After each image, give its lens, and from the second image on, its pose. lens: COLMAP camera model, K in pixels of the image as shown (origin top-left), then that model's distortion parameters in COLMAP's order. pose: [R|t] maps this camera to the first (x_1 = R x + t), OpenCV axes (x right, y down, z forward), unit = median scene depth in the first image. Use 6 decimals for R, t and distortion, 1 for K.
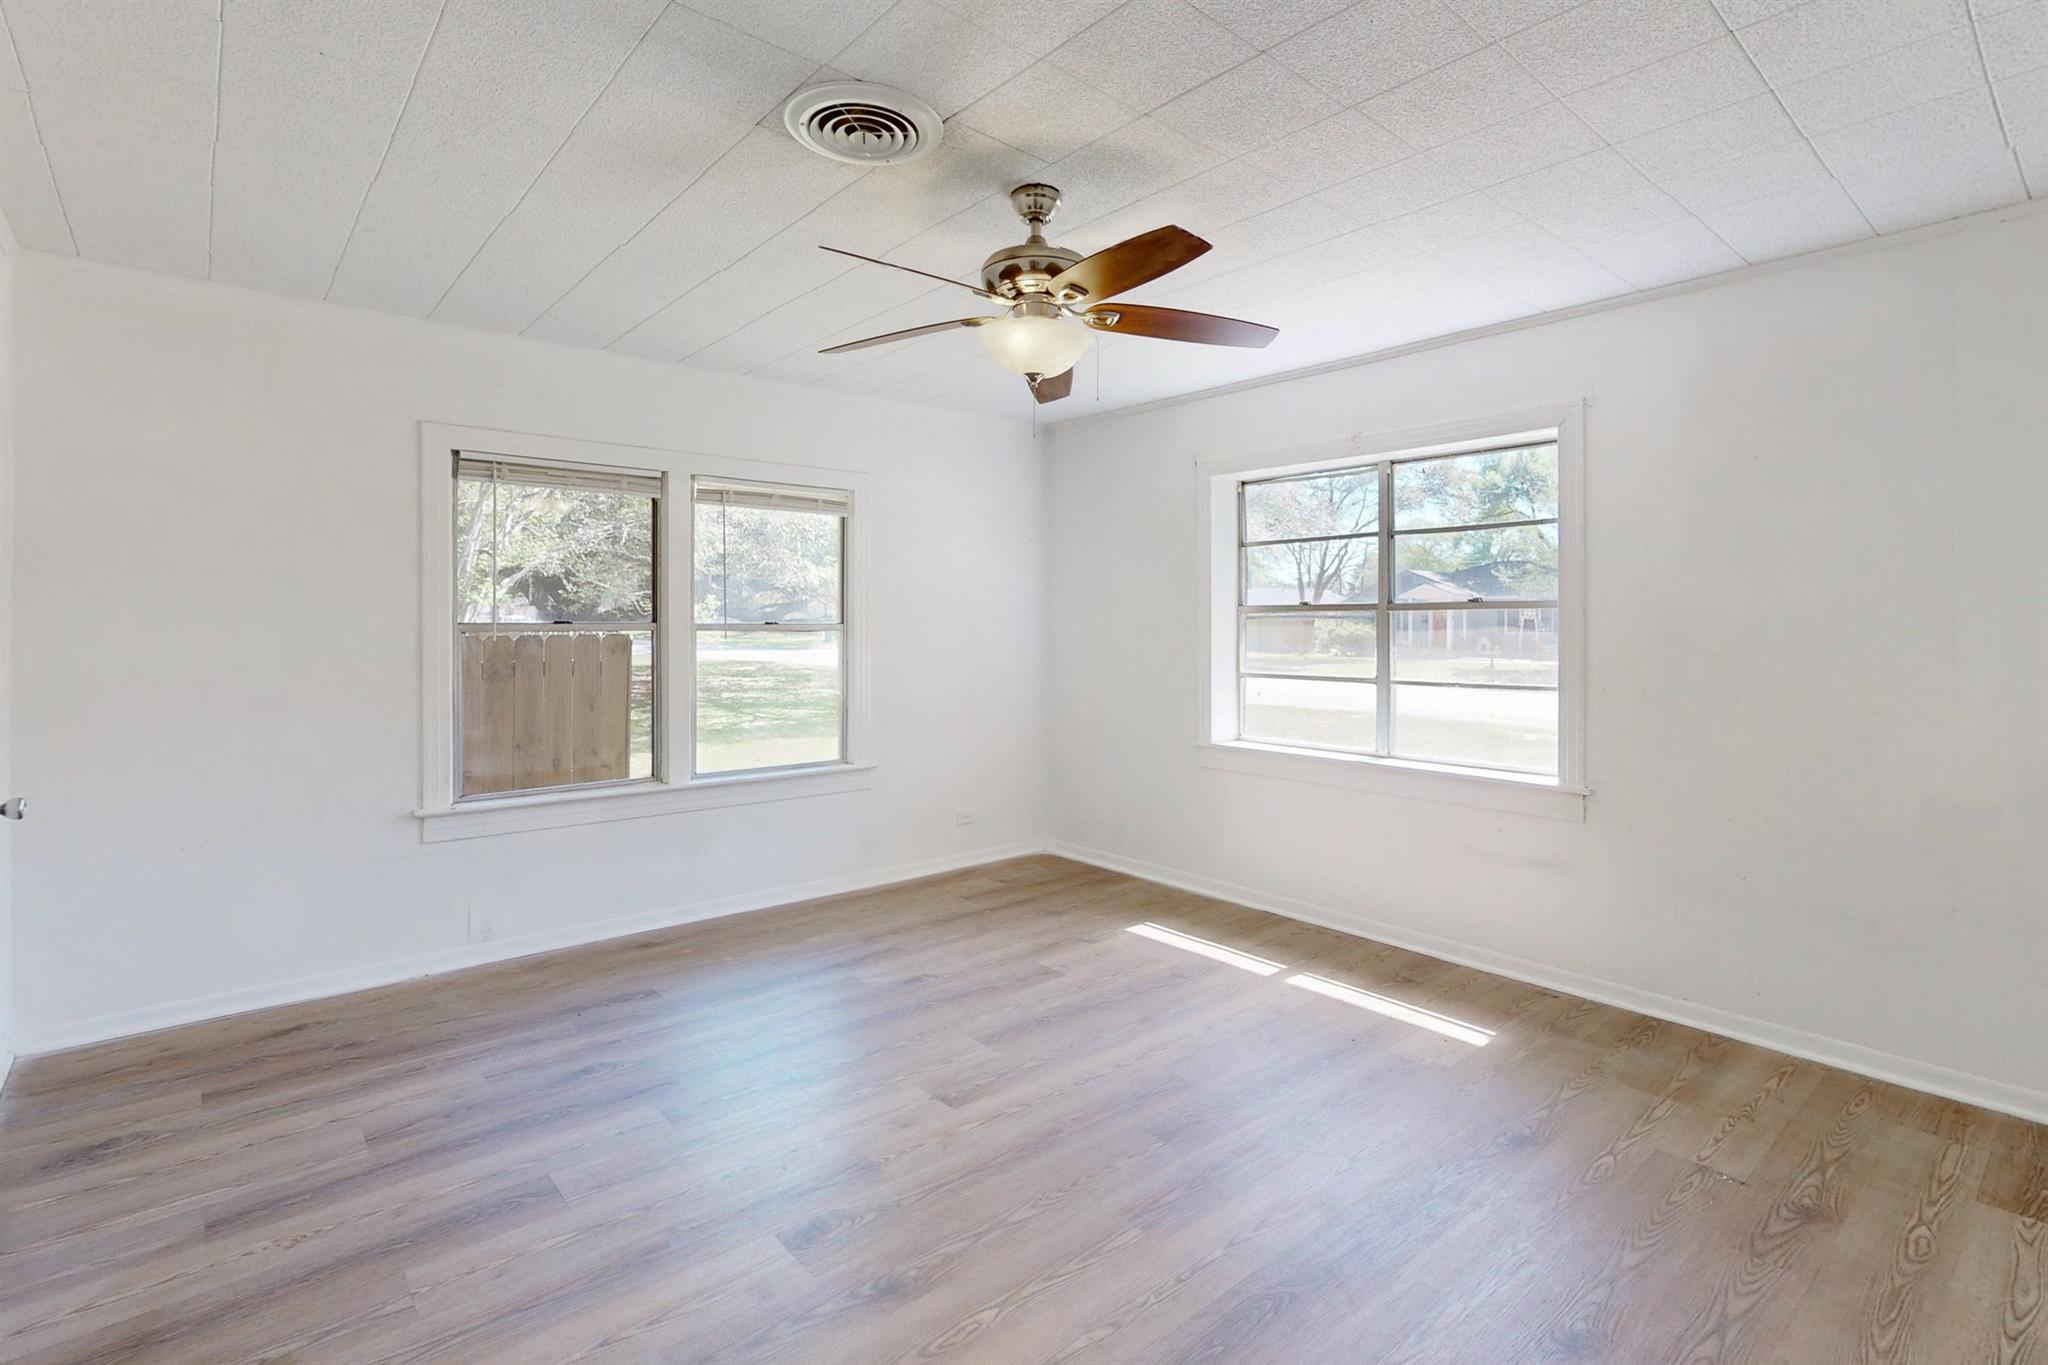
lens RADIAL K [[972.2, 0, 1029.9], [0, 972.2, 623.8], [0, 0, 1]] dist [0.000905, 0.000488]
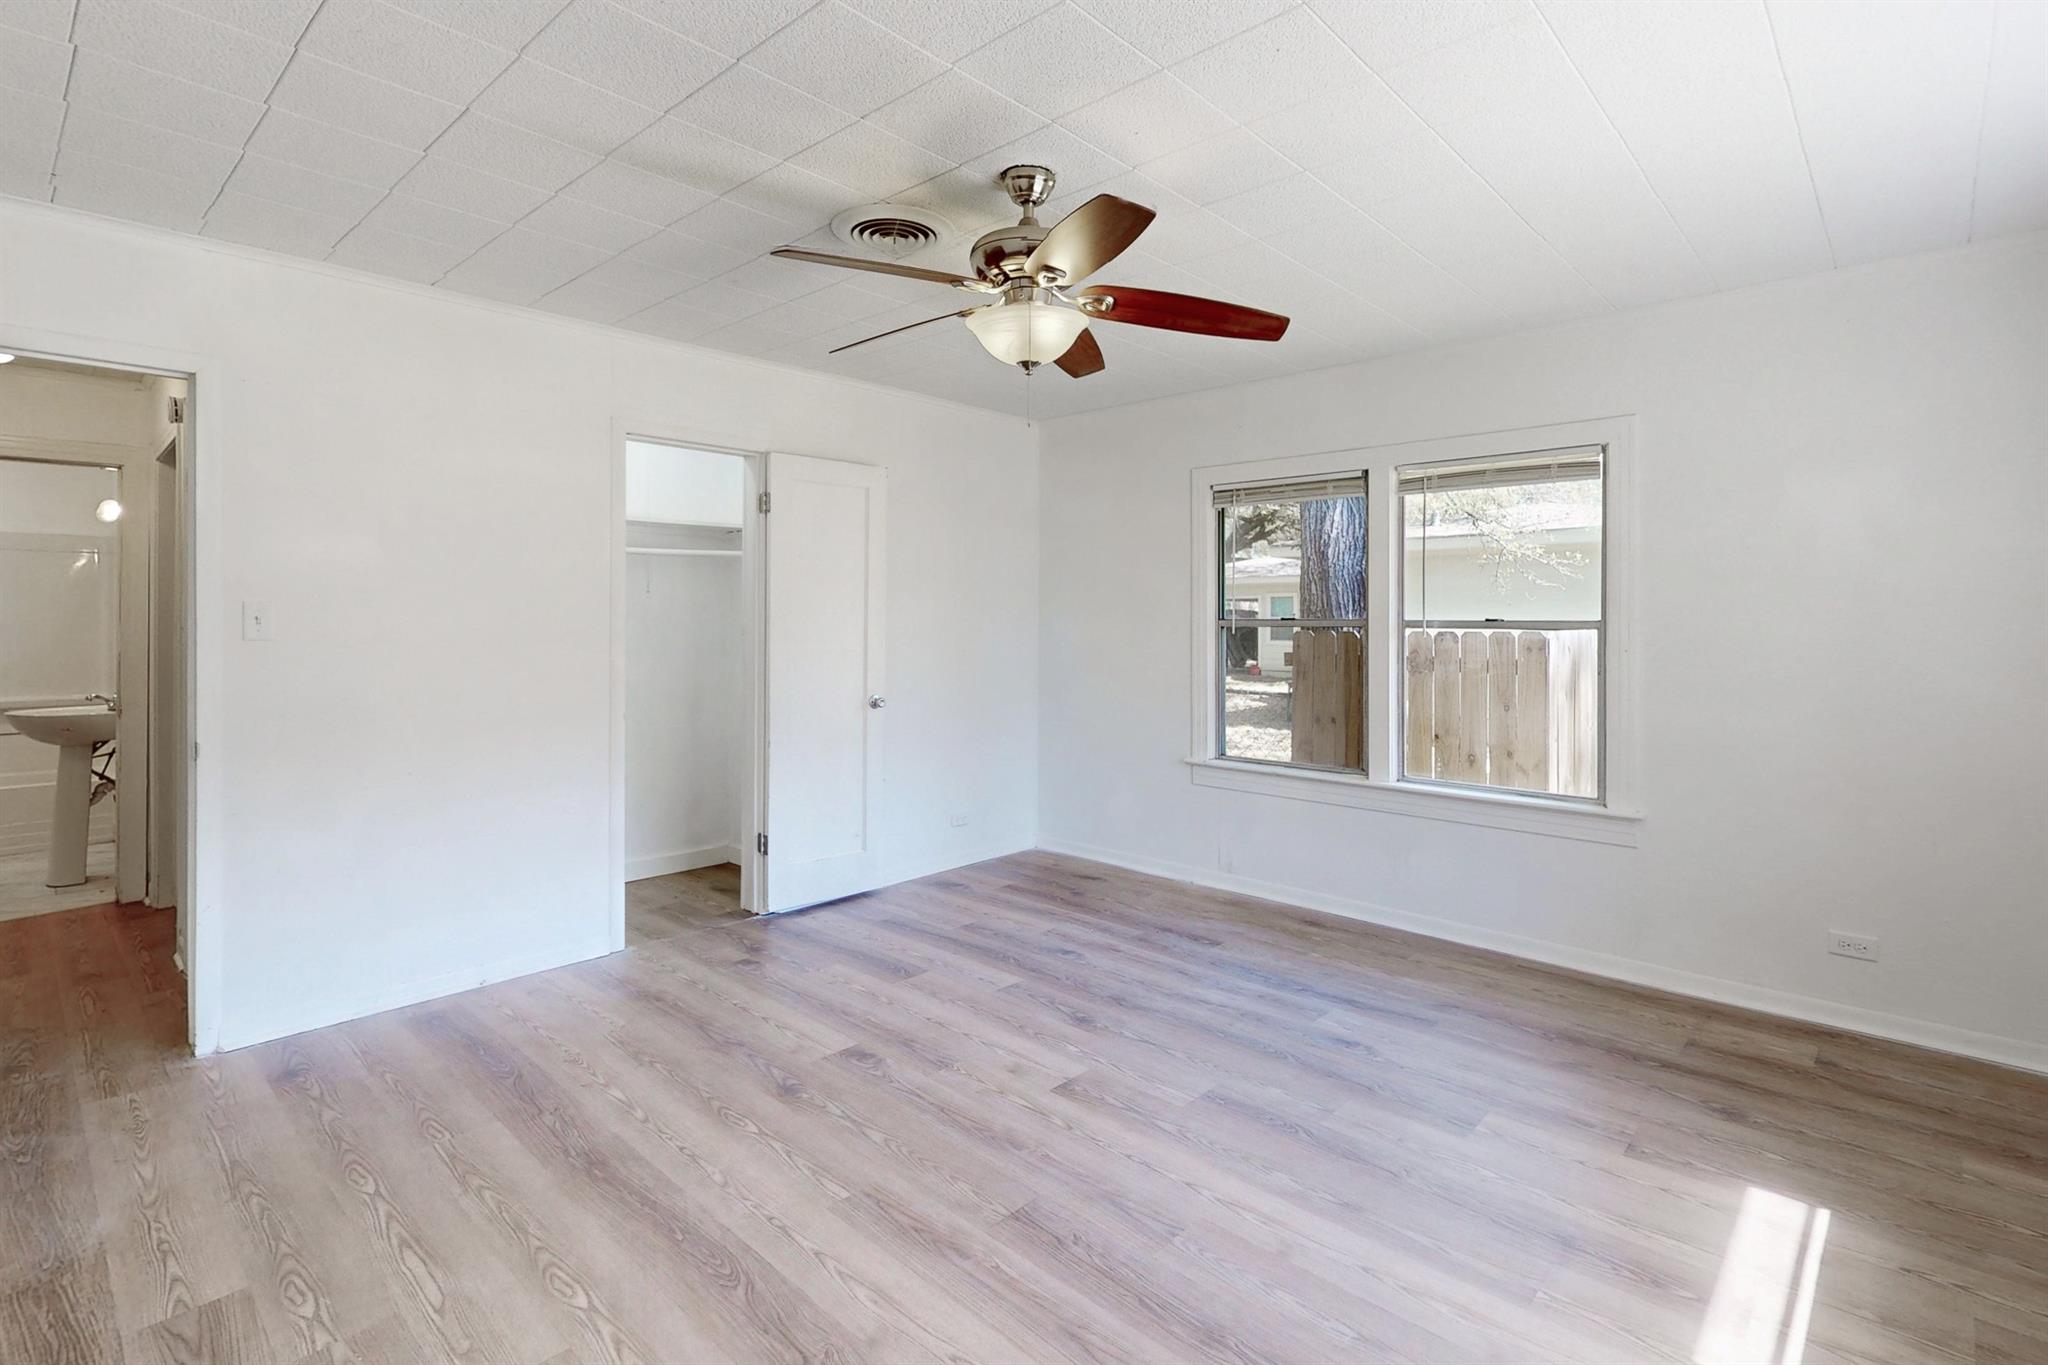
lens RADIAL K [[972.2, 0, 1029.9], [0, 972.2, 623.8], [0, 0, 1]] dist [0.000905, 0.000488]
pose [[0.107530, 0.002603, -0.994198, 0.661859], [-0.004945, 0.999986, 0.002083, 0.003683], [0.994189, 0.004692, 0.107542, 0.612032]]
